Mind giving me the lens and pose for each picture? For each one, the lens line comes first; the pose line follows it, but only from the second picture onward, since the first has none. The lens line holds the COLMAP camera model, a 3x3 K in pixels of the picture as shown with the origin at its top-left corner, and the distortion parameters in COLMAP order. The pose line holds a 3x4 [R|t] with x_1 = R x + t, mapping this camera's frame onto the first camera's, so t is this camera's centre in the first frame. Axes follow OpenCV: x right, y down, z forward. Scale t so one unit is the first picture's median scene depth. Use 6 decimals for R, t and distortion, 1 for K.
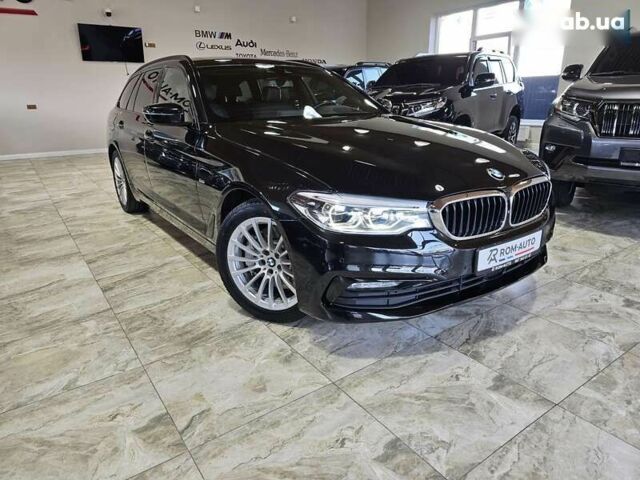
lens RADIAL K [[423.6, 0, 321.9], [0, 423.6, 239.9], [0, 0, 1]] dist [0.056491, -0.051056]
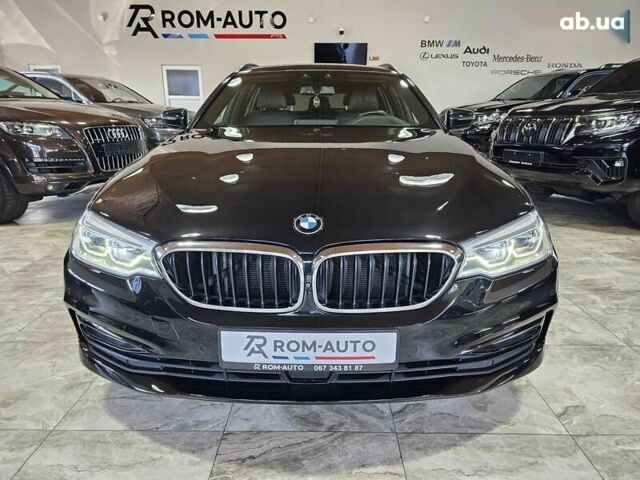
lens RADIAL K [[424.9, 0, 322.6], [0, 424.9, 233.7], [0, 0, 1]] dist [0.051646, -0.047630]
pose [[0.811771, 0.175487, -0.556985, 0.584414], [-0.196124, 0.980309, 0.023023, -0.117720], [0.550057, 0.090548, 0.830203, 0.364148]]
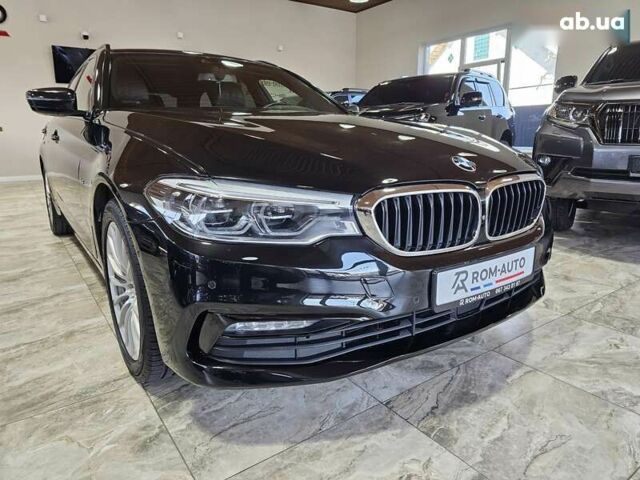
lens RADIAL K [[424.9, 0, 322.6], [0, 424.9, 233.7], [0, 0, 1]] dist [0.051646, -0.047630]
pose [[0.999973, 0.005168, 0.005148, 0.127322], [-0.004662, 0.995560, -0.094013, 0.020538], [-0.005611, 0.093987, 0.995558, 0.242397]]
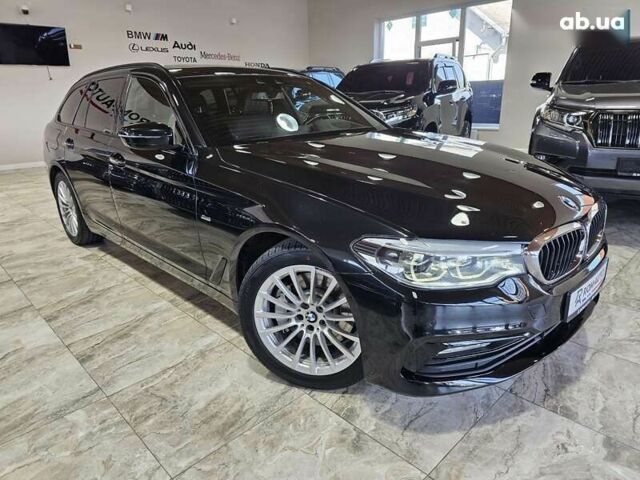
lens RADIAL K [[427.5, 0, 323.1], [0, 427.5, 236.4], [0, 0, 1]] dist [0.047445, -0.044133]
pose [[0.987360, -0.054142, 0.148956, -0.176464], [0.056220, 0.998371, -0.009774, -0.078047], [-0.148185, 0.018025, 0.988795, 0.144103]]
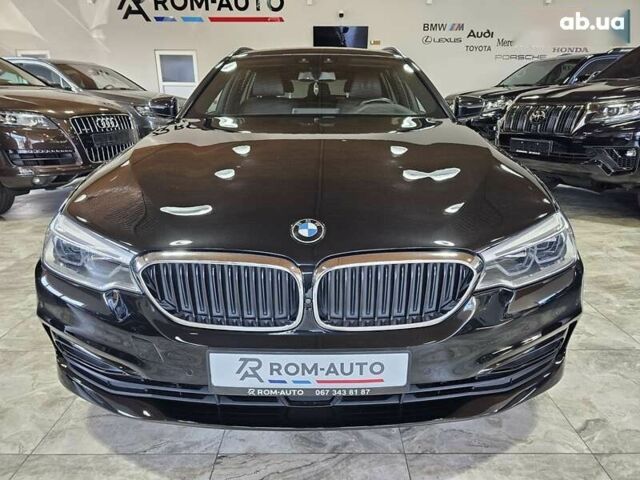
lens RADIAL K [[425.2, 0, 327.1], [0, 425.2, 240.0], [0, 0, 1]] dist [0.045631, -0.040832]
pose [[0.818425, 0.193721, -0.540975, 0.548149], [-0.190751, 0.979664, 0.062232, -0.135397], [0.542029, 0.052259, 0.838733, 0.409053]]
